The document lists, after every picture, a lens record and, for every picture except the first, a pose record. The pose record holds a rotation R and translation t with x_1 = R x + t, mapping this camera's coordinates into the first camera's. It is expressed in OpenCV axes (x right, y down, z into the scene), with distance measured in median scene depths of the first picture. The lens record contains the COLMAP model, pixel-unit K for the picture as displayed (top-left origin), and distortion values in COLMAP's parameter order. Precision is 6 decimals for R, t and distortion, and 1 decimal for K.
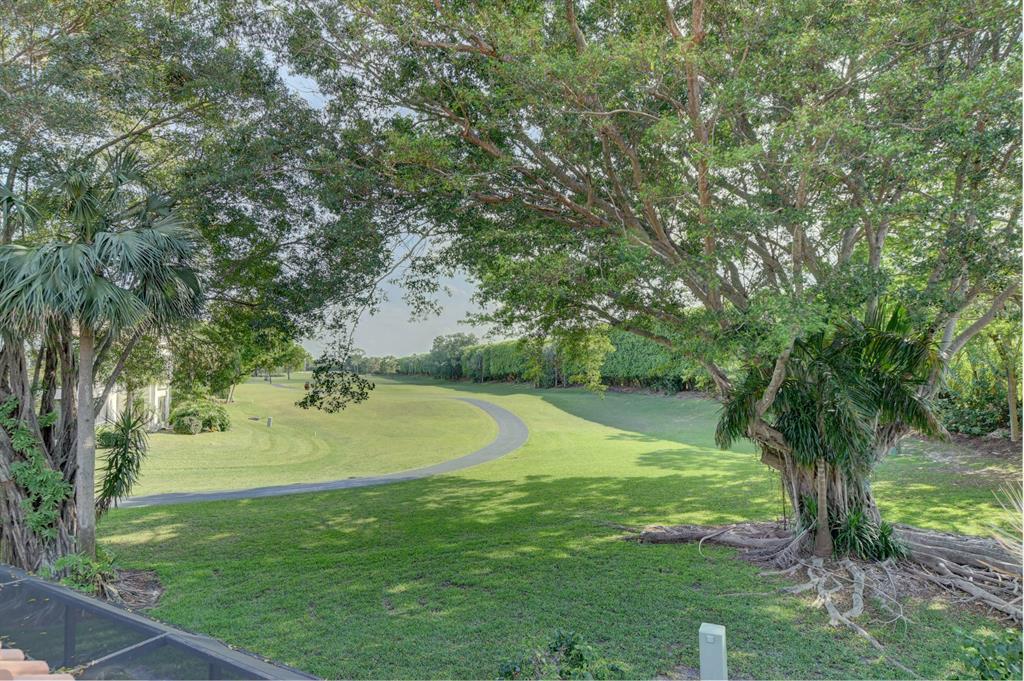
lens RADIAL K [[594.6, 0, 512.6], [0, 594.6, 347.6], [0, 0, 1]] dist [-0.000432, -0.001554]
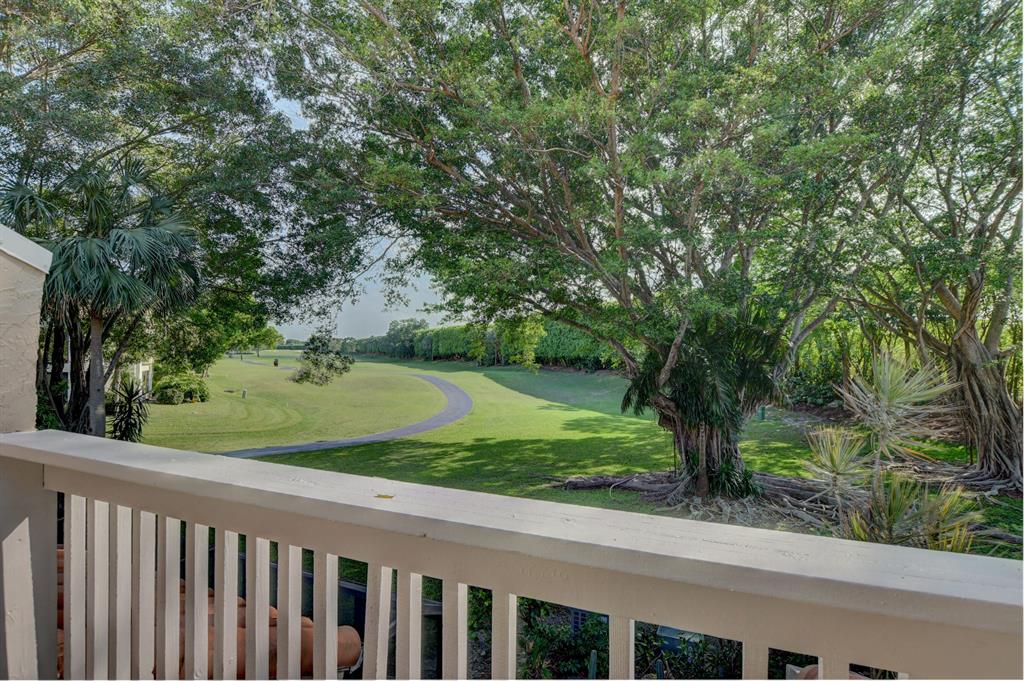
lens RADIAL K [[509.0, 0, 511.1], [0, 509.0, 343.4], [0, 0, 1]] dist [-0.004792, -0.000136]
pose [[0.994487, 0.013273, 0.104015, -0.012648], [-0.015641, 0.999636, 0.021977, -0.002614], [-0.103685, -0.023483, 0.994333, -0.047584]]
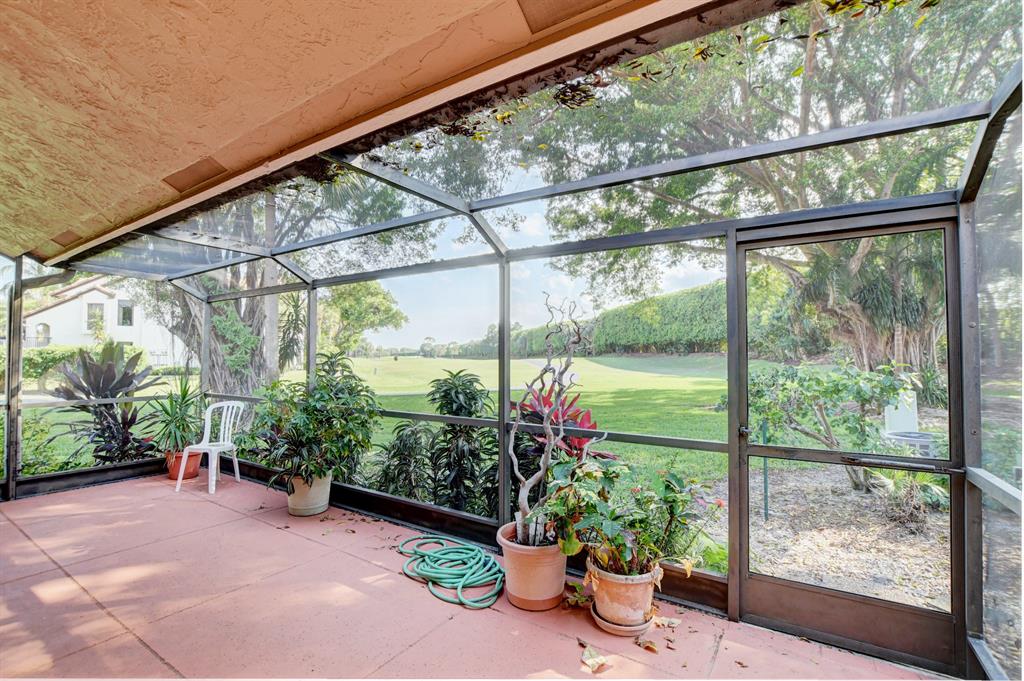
lens RADIAL K [[452.1, 0, 515.3], [0, 452.1, 342.7], [0, 0, 1]] dist [-0.017948, -0.000714]
pose [[0.998027, -0.004261, -0.062639, -0.119655], [0.004745, 0.999960, 0.007582, 0.169848], [0.062604, -0.007864, 0.998007, 0.089263]]
